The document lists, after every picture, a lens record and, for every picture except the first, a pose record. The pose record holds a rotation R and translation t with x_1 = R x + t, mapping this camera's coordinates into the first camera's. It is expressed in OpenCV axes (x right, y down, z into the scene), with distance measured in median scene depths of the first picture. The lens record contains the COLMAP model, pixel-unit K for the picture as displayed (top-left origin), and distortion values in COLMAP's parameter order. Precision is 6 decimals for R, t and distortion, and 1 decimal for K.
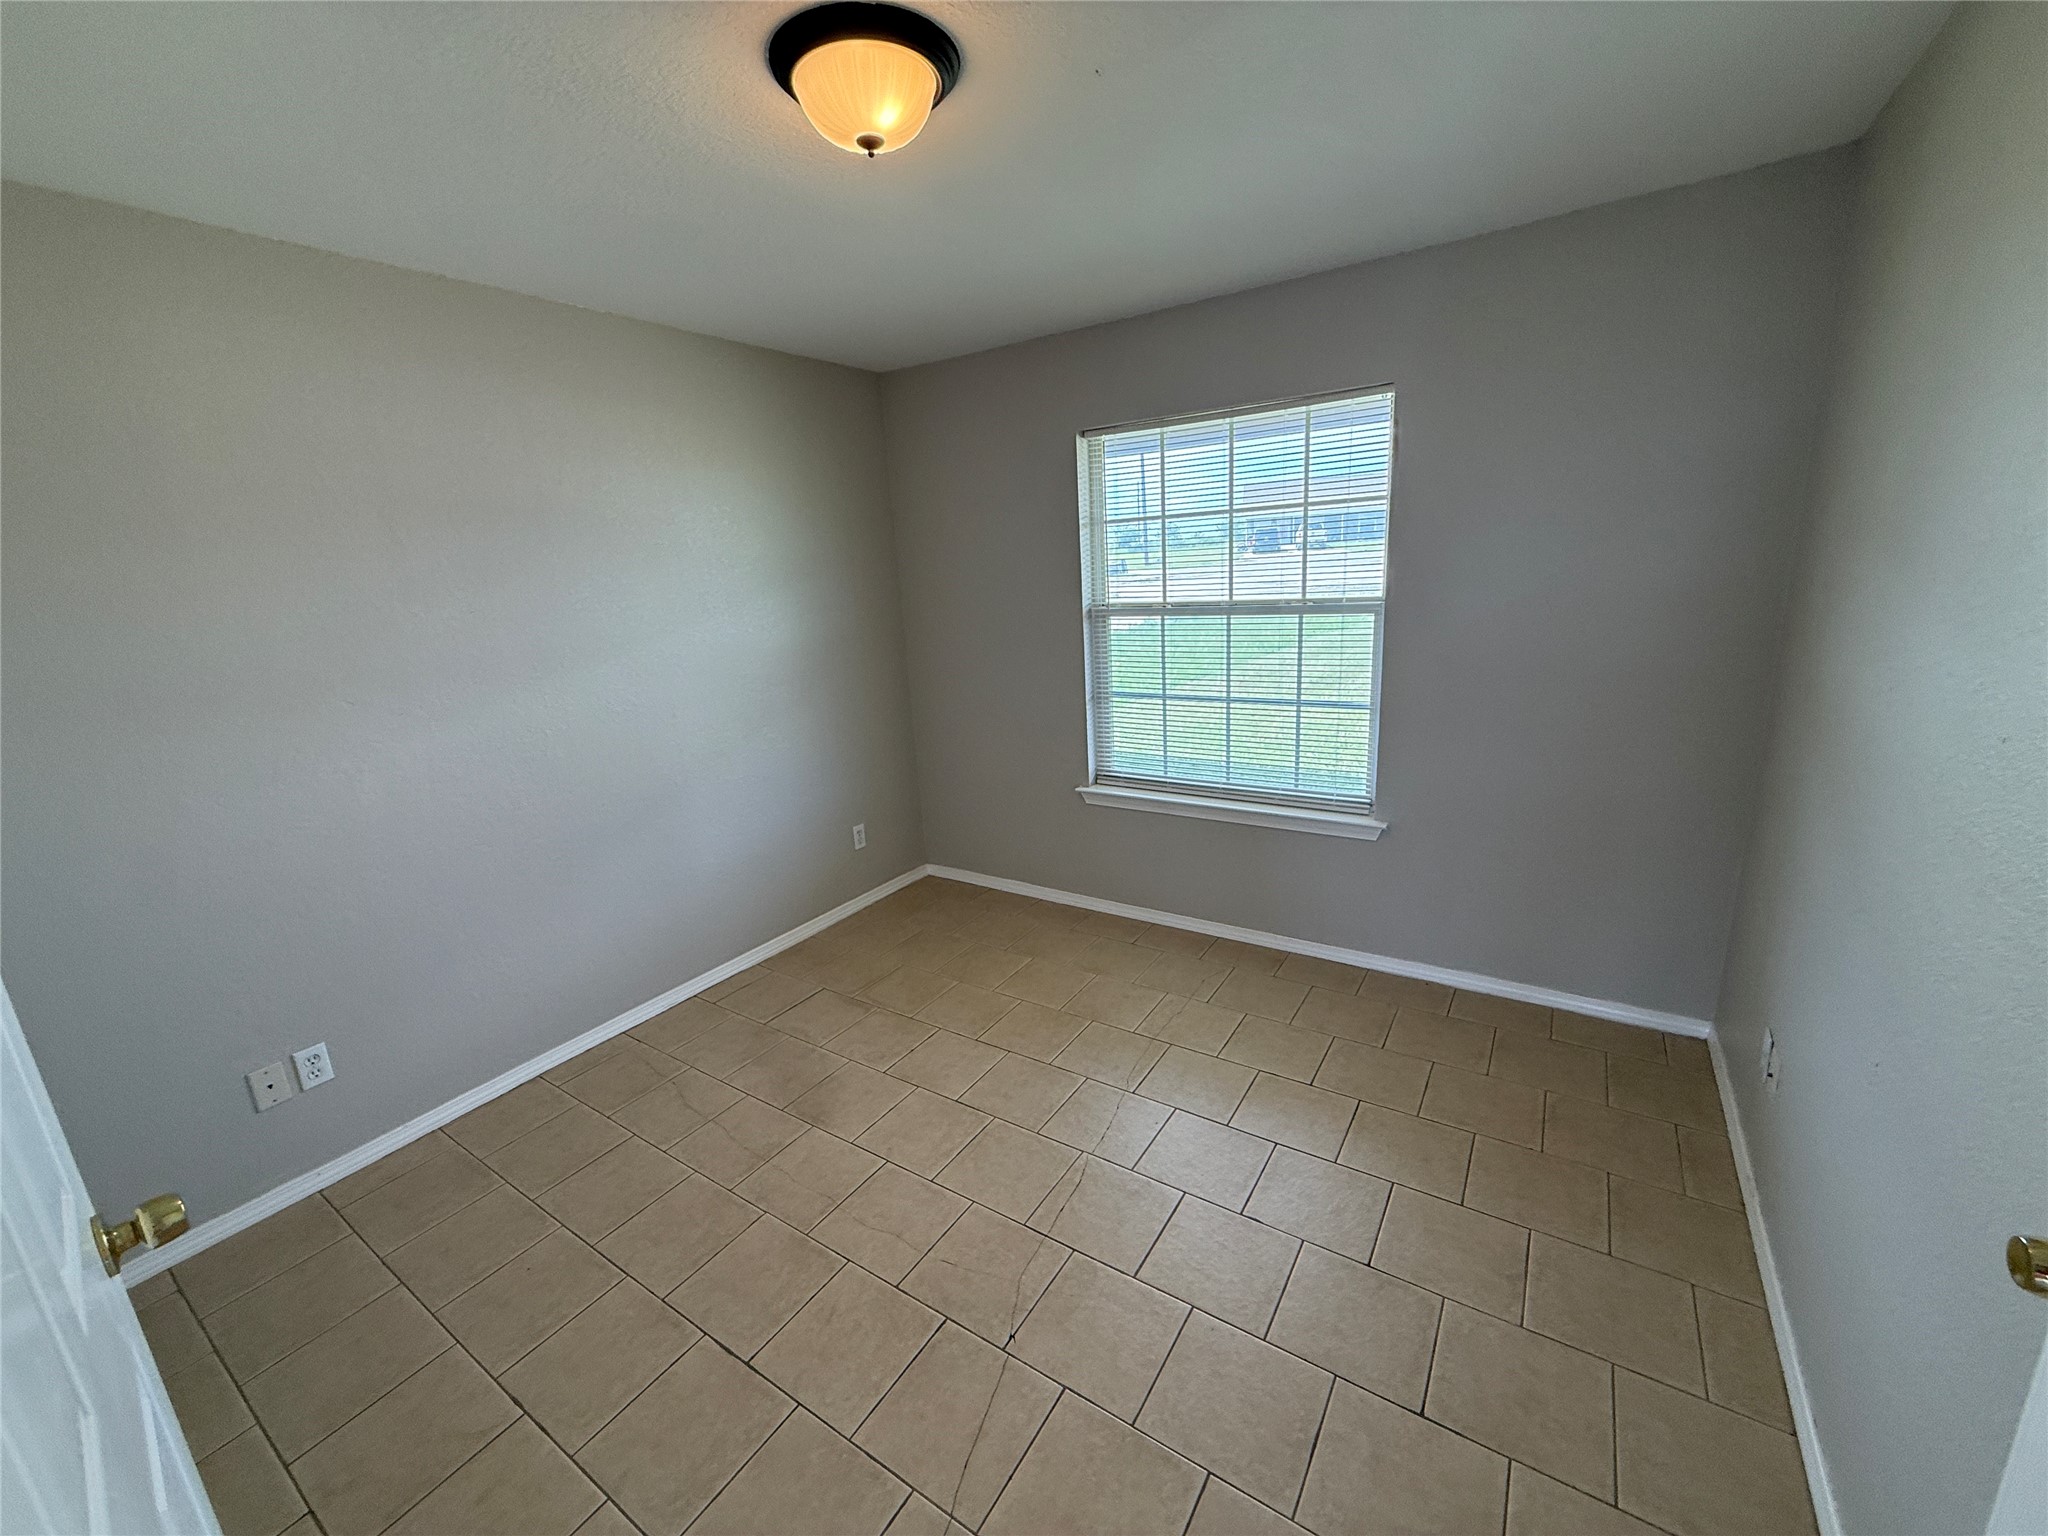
lens RADIAL K [[821.7, 0, 1019.2], [0, 821.7, 766.1], [0, 0, 1]] dist [0.000500, -0.000460]
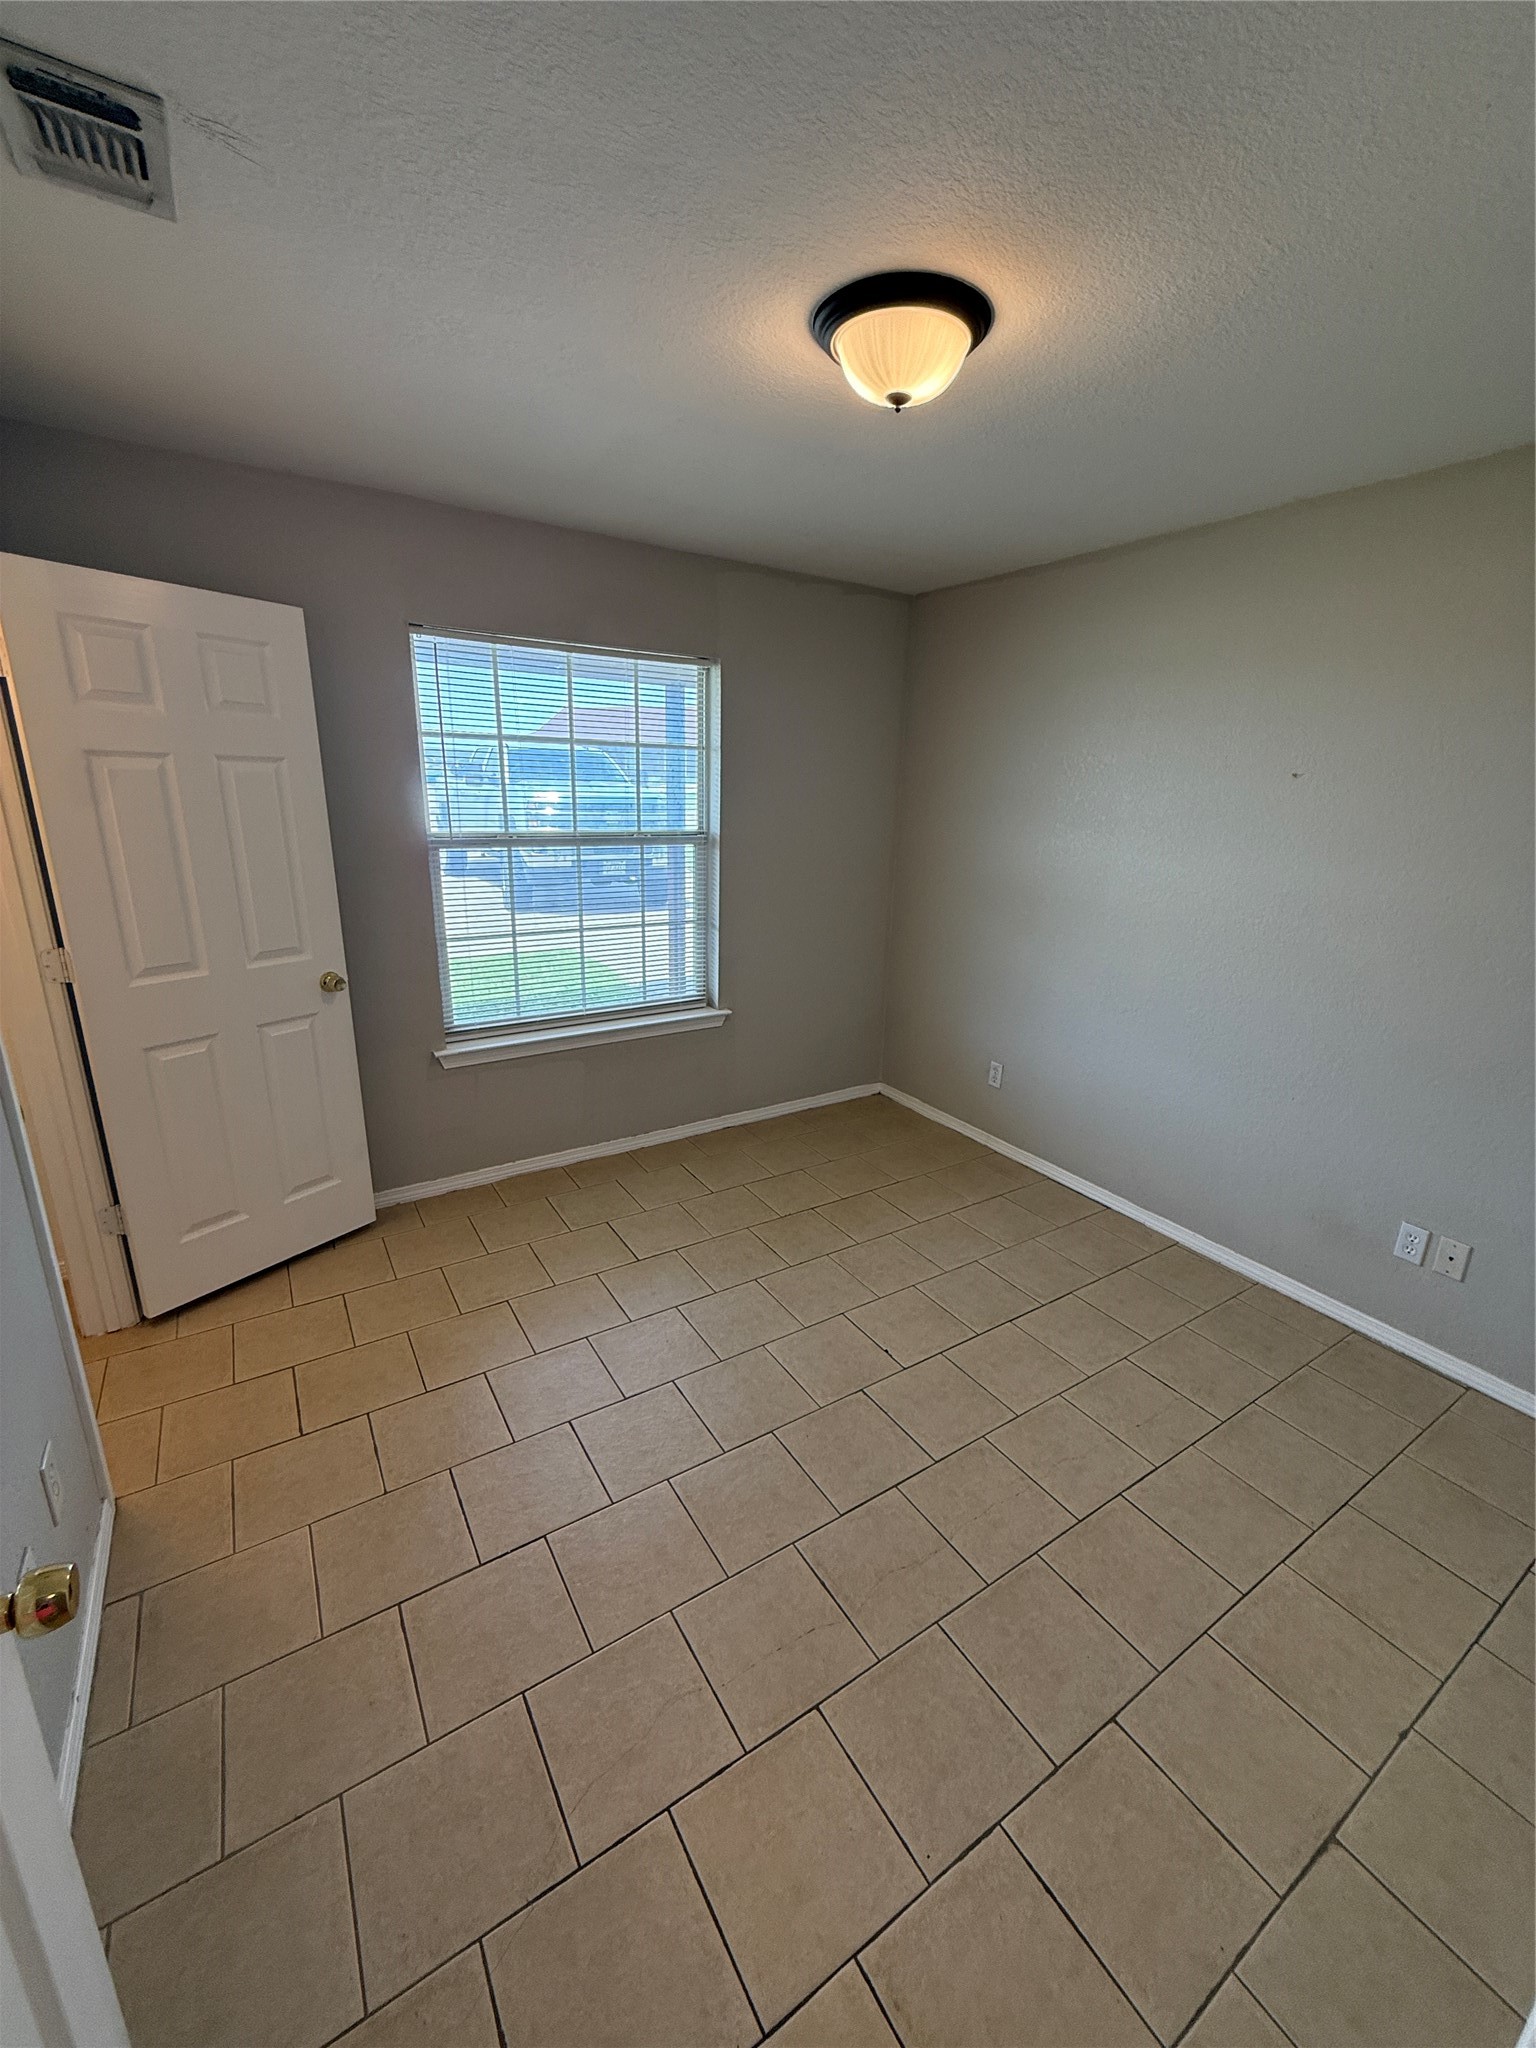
lens RADIAL K [[818.9, 0, 755.8], [0, 818.9, 1031.2], [0, 0, 1]] dist [-0.000730, 0.000162]
pose [[0.397241, -0.200684, 0.895503, -0.877866], [0.174950, 0.974462, 0.140772, -0.090068], [-0.900884, 0.100748, 0.422206, 0.551834]]
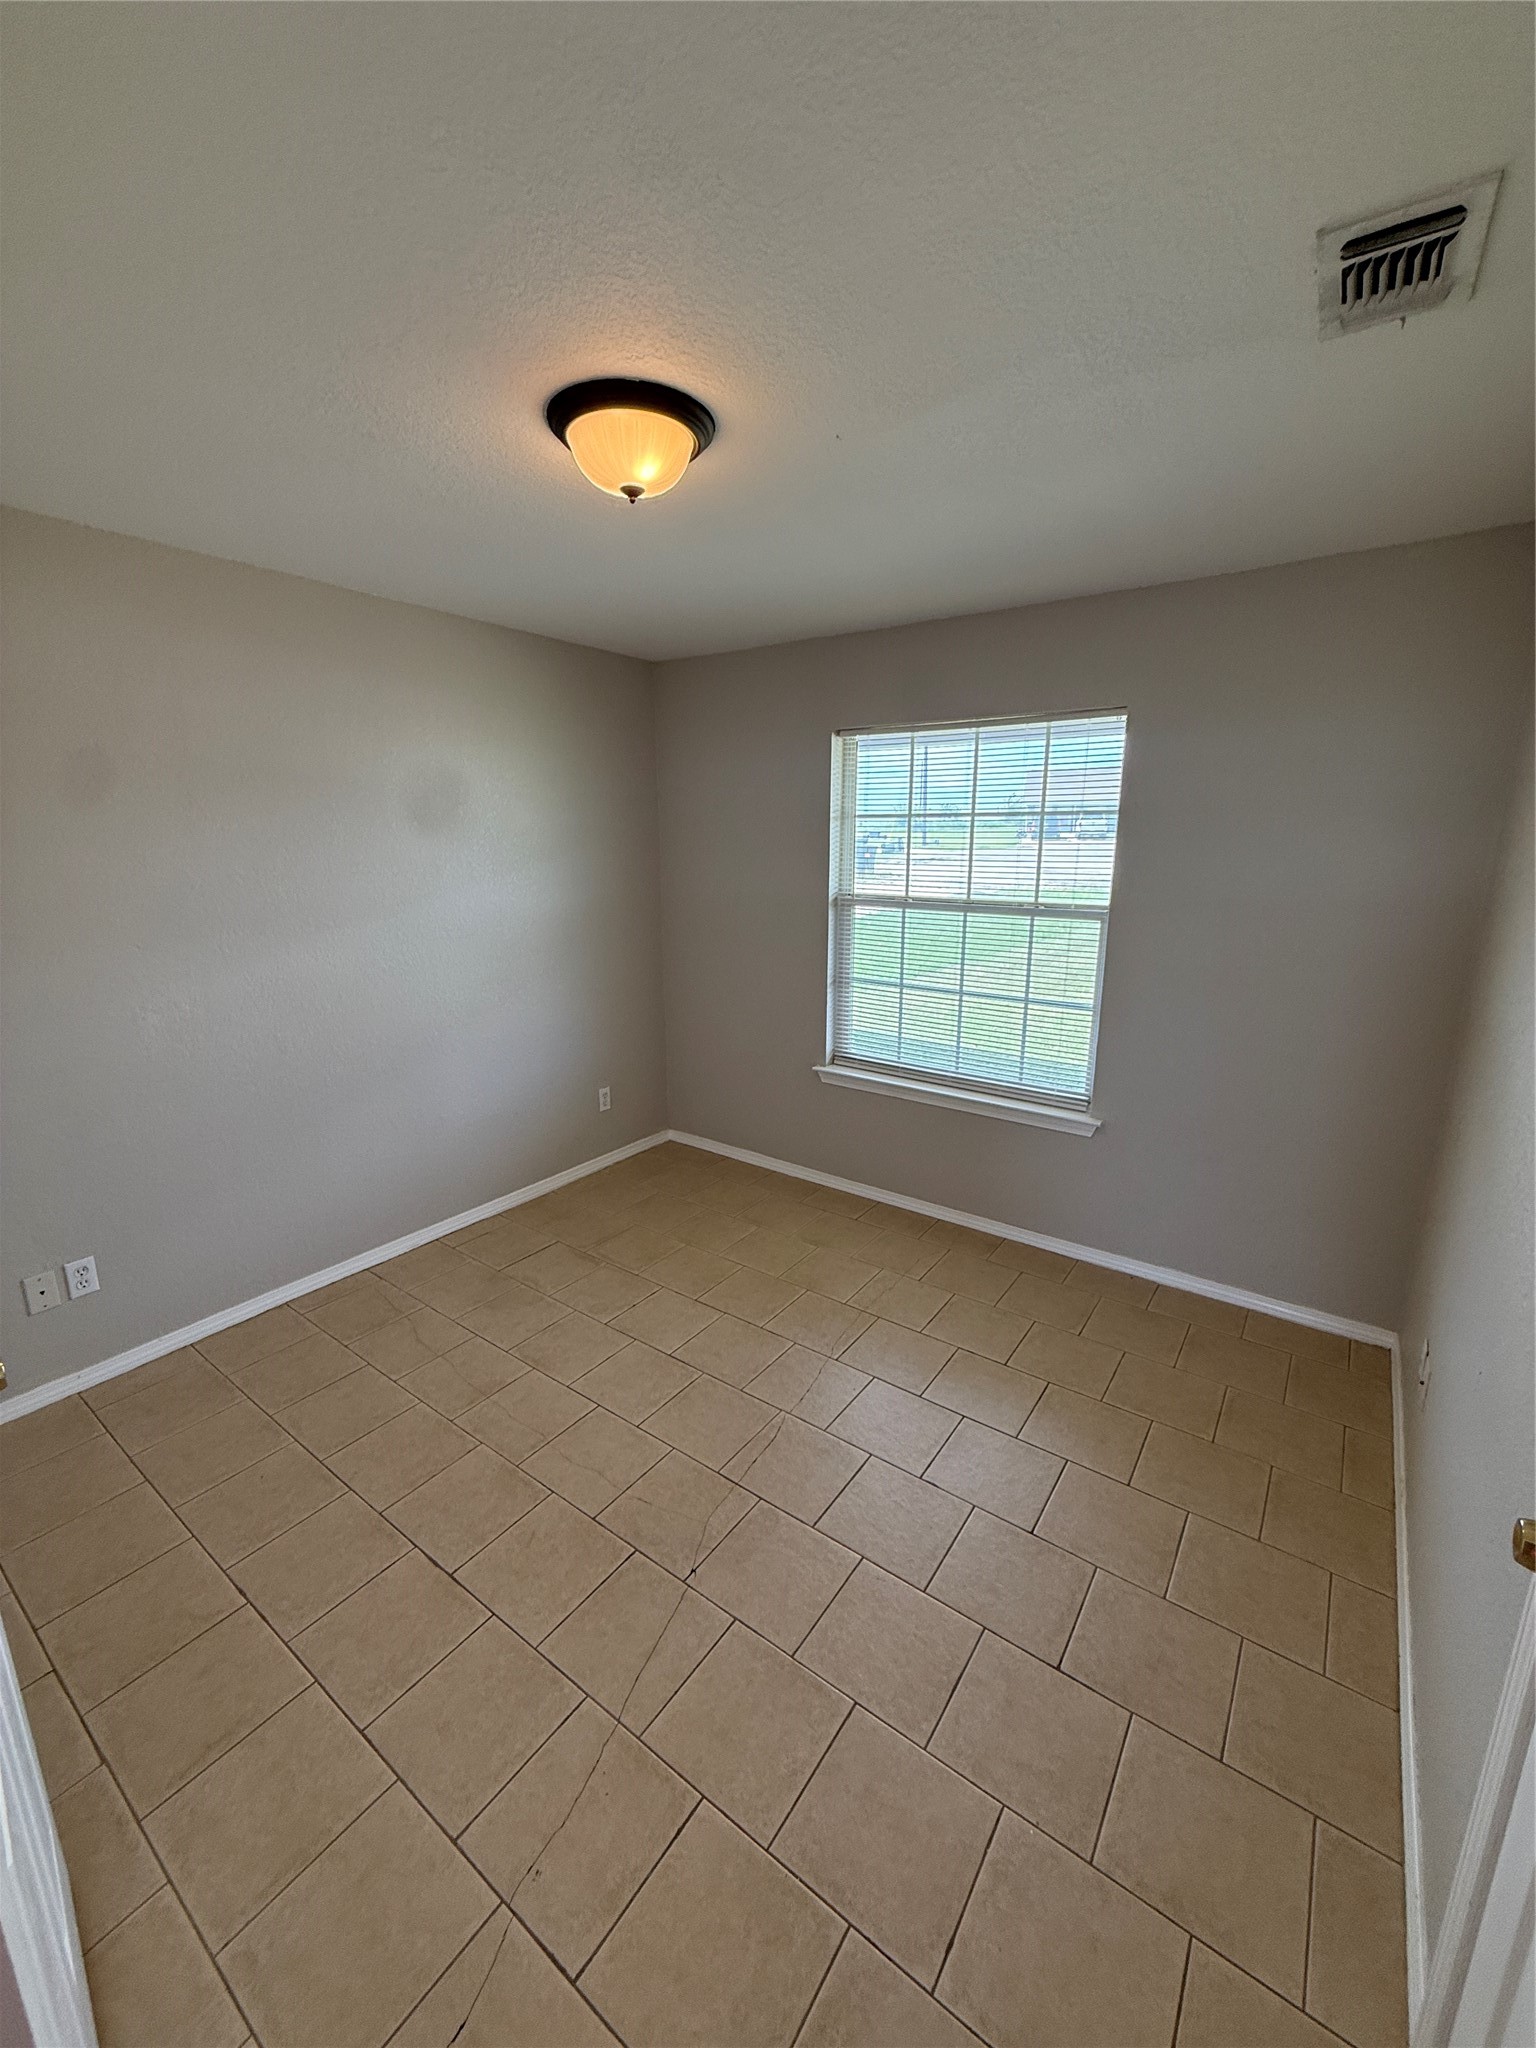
lens RADIAL K [[821.7, 0, 768.0], [0, 821.7, 1024.0], [0, 0, 1]] dist [0.000500, -0.000460]
pose [[0.997633, 0.065436, -0.021127, 0.048665], [-0.065736, 0.997742, -0.013796, -0.014893], [0.020176, 0.015152, 0.999682, -0.072640]]
